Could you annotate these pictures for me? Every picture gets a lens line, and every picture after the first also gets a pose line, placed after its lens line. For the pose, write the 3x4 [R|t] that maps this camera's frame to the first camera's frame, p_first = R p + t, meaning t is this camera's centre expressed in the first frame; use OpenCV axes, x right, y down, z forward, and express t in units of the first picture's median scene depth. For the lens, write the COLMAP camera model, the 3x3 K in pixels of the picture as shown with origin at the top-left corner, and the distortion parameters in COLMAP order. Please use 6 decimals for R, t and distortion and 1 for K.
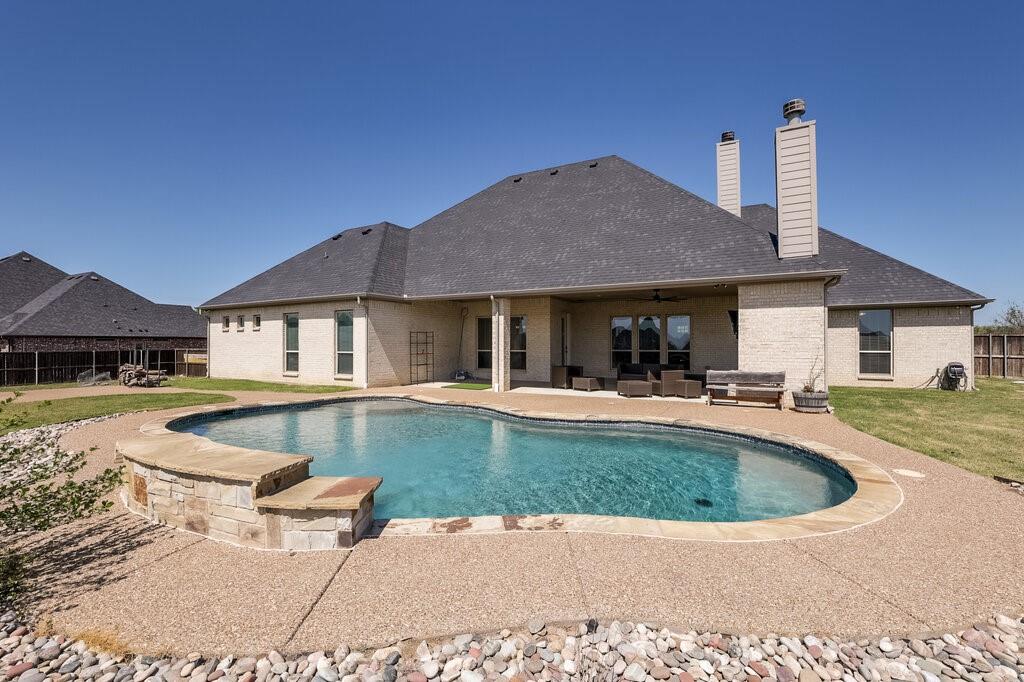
lens RADIAL K [[447.4, 0, 511.9], [0, 447.4, 338.7], [0, 0, 1]] dist [-0.025599, 0.002463]
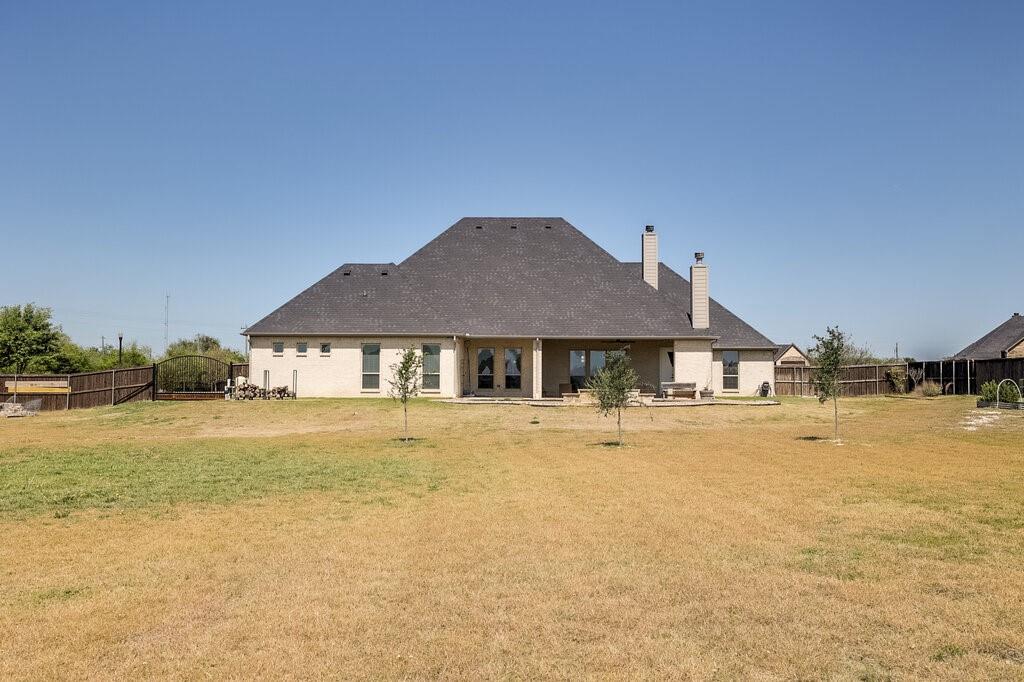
lens RADIAL K [[1002.2, 0, 511.9], [0, 1002.2, 338.9], [0, 0, 1]] dist [0.014759, 0.000000]
pose [[0.891049, 0.024152, 0.453265, -1.653499], [-0.009613, 0.999363, -0.034355, 0.028506], [-0.453806, 0.026255, 0.890714, -2.030298]]
